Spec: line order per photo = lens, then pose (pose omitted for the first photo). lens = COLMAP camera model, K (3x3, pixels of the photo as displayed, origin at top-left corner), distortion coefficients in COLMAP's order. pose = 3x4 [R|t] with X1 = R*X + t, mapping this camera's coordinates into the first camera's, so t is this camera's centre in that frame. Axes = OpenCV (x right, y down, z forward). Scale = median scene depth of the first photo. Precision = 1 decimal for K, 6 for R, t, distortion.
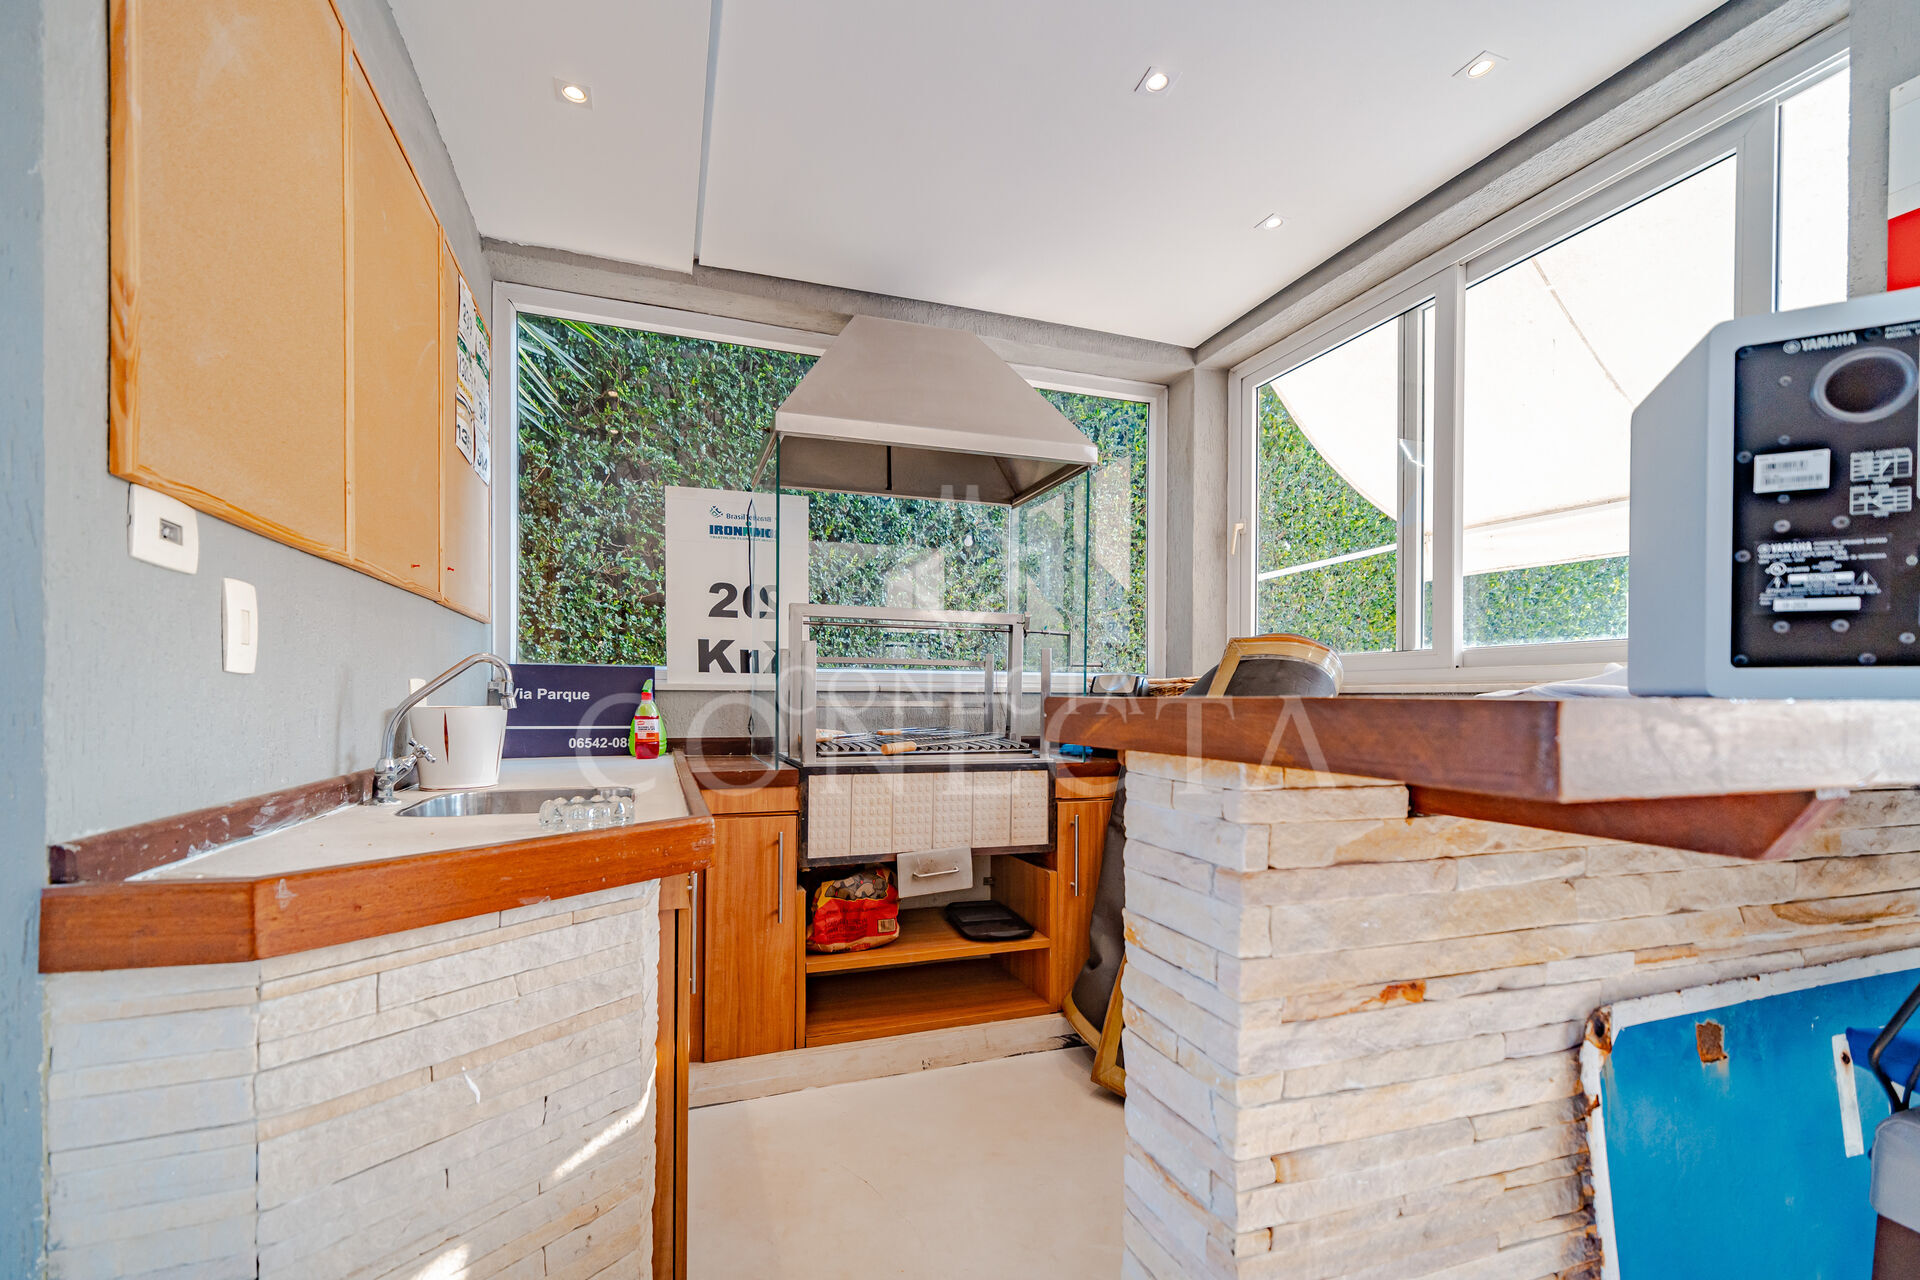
lens RADIAL K [[833.9, 0, 954.3], [0, 833.9, 694.3], [0, 0, 1]] dist [-0.000431, -0.000015]
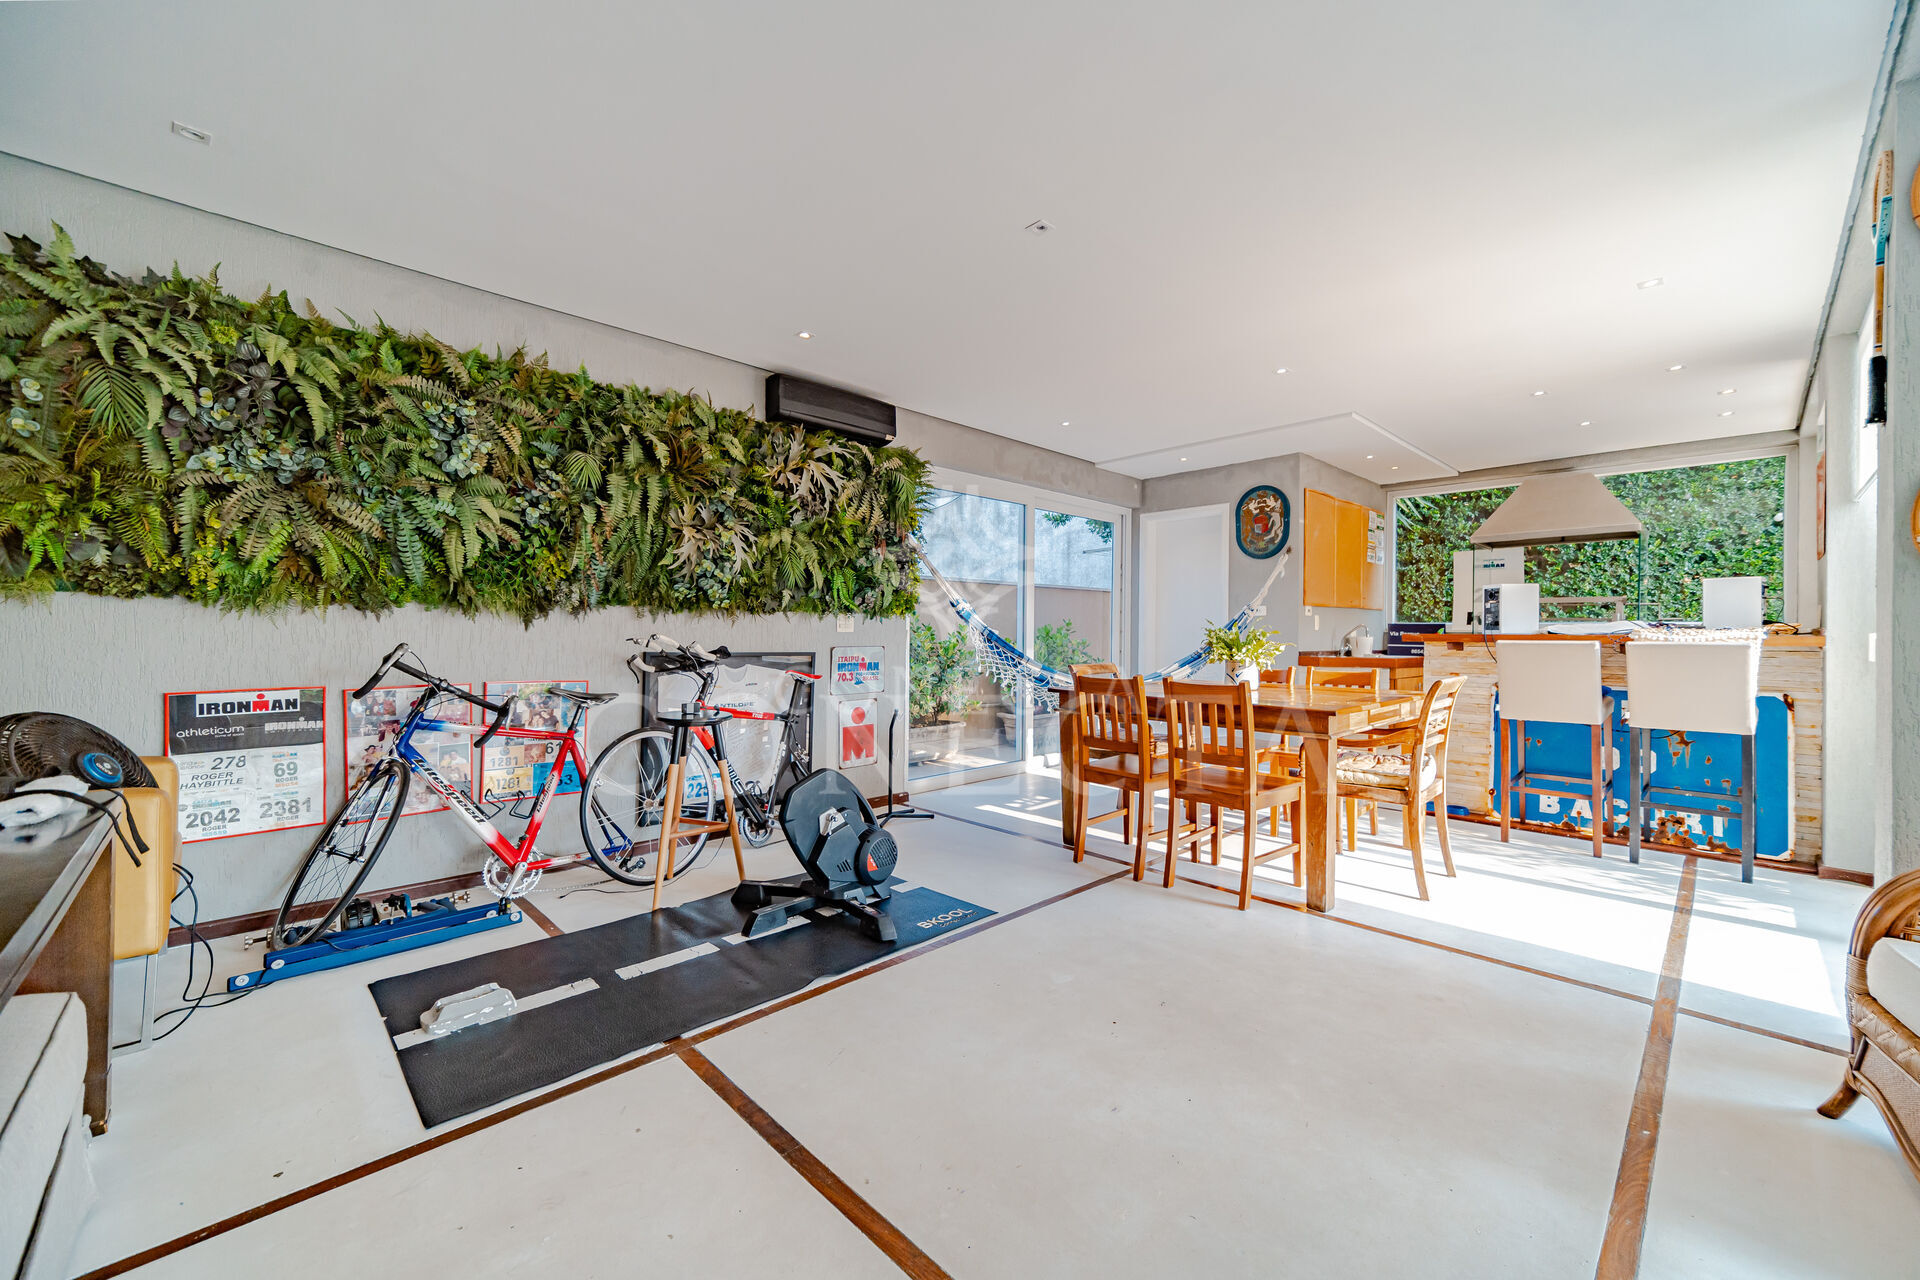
lens RADIAL K [[757.2, 0, 952.9], [0, 757.2, 623.5], [0, 0, 1]] dist [-0.000087, 0.000031]
pose [[0.420755, -0.006186, -0.907153, 1.080343], [-0.007427, 0.999920, -0.010264, 0.003713], [0.907144, 0.011056, 0.420676, -1.325674]]
